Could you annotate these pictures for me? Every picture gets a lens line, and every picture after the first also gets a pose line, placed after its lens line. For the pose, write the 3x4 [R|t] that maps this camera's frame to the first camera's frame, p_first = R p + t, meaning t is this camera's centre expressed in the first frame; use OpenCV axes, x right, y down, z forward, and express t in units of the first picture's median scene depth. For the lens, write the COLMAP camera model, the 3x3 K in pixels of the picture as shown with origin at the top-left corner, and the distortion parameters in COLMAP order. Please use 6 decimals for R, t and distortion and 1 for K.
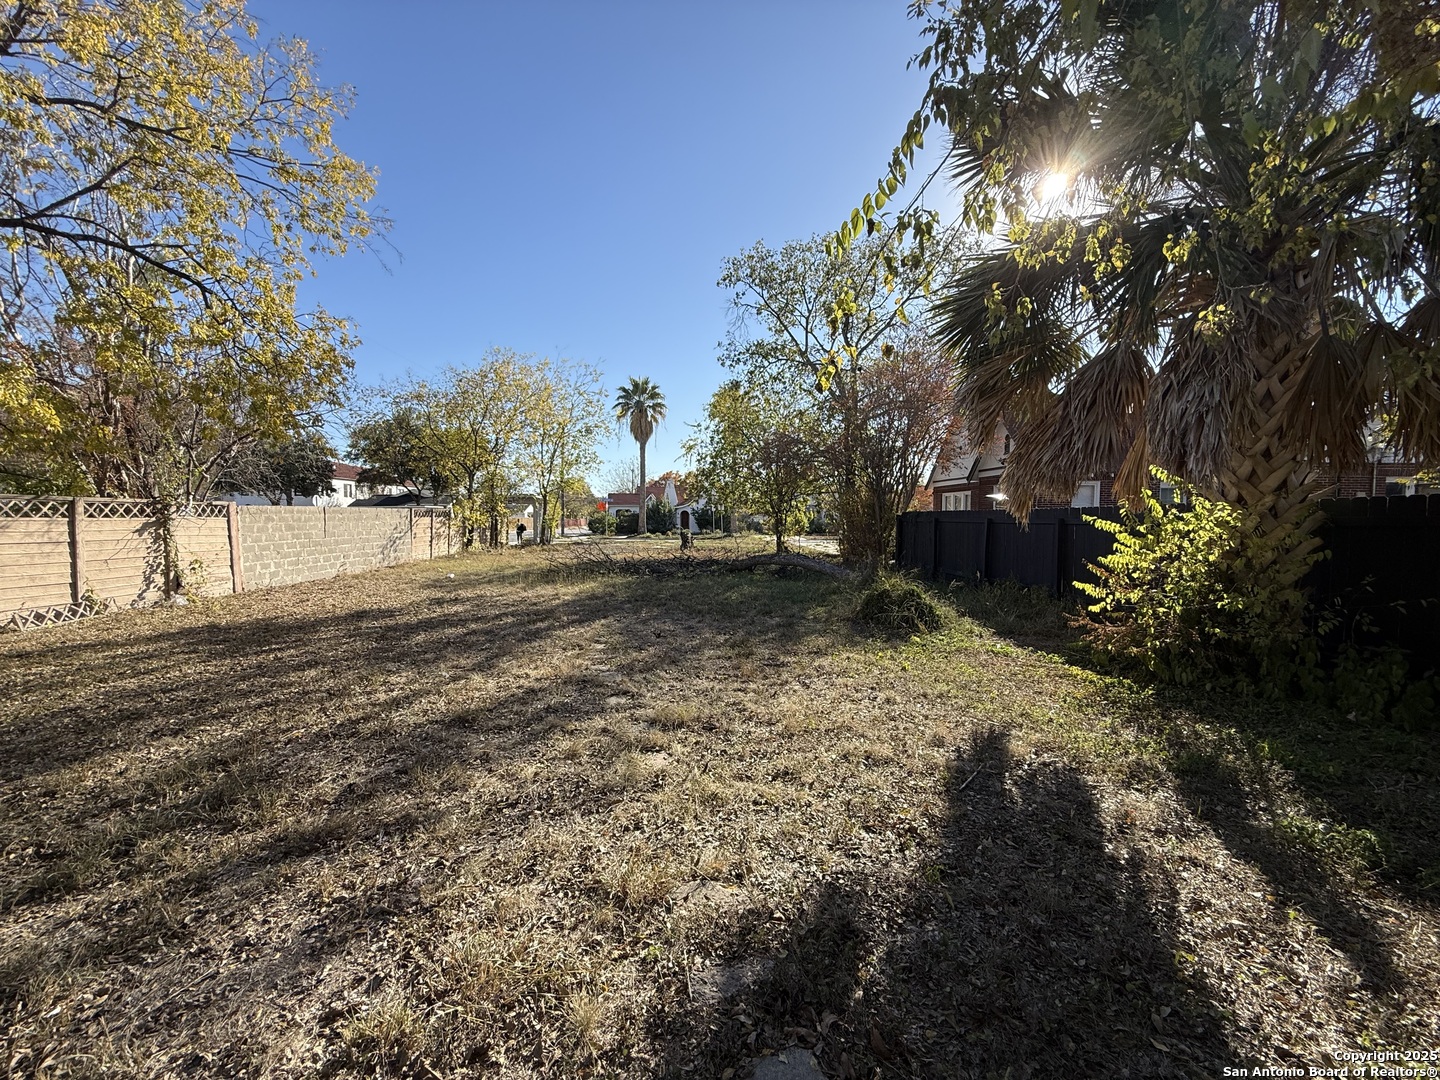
lens RADIAL K [[575.7, 0, 720.0], [0, 575.7, 540.0], [0, 0, 1]] dist [-0.000603, -0.000044]
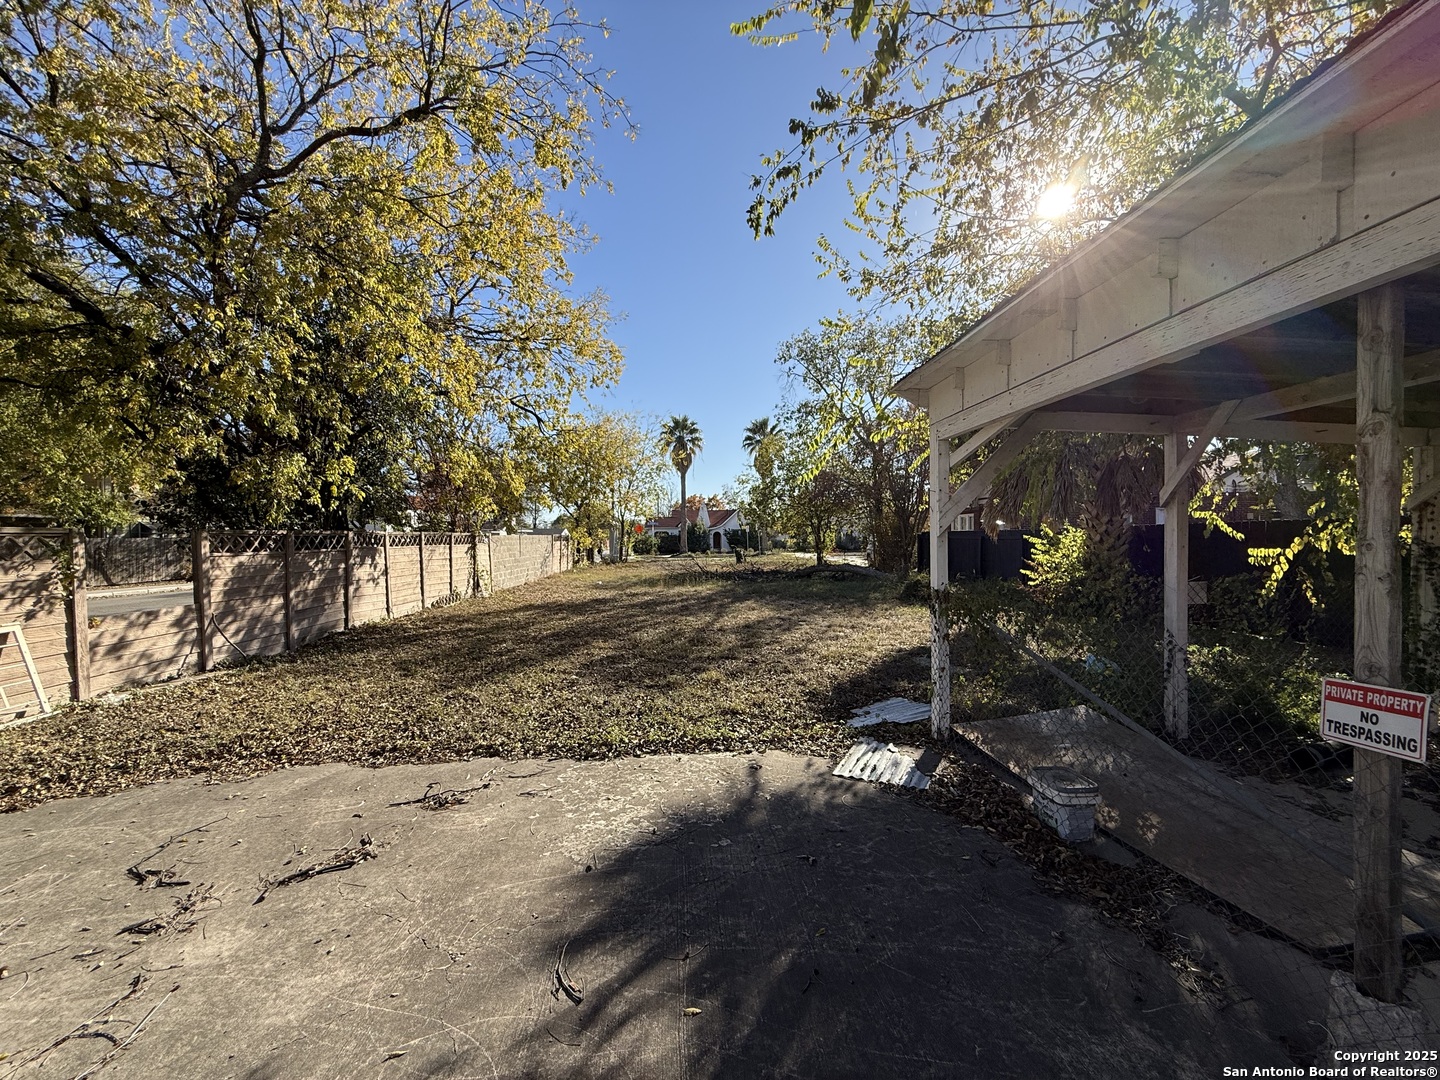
lens RADIAL K [[577.0, 0, 720.0], [0, 577.0, 540.0], [0, 0, 1]] dist [0.000723, 0.000021]
pose [[0.999786, -0.016000, -0.013110, -0.096725], [0.015550, 0.999309, -0.033765, 0.006278], [0.013641, 0.033554, 0.999344, -0.253410]]
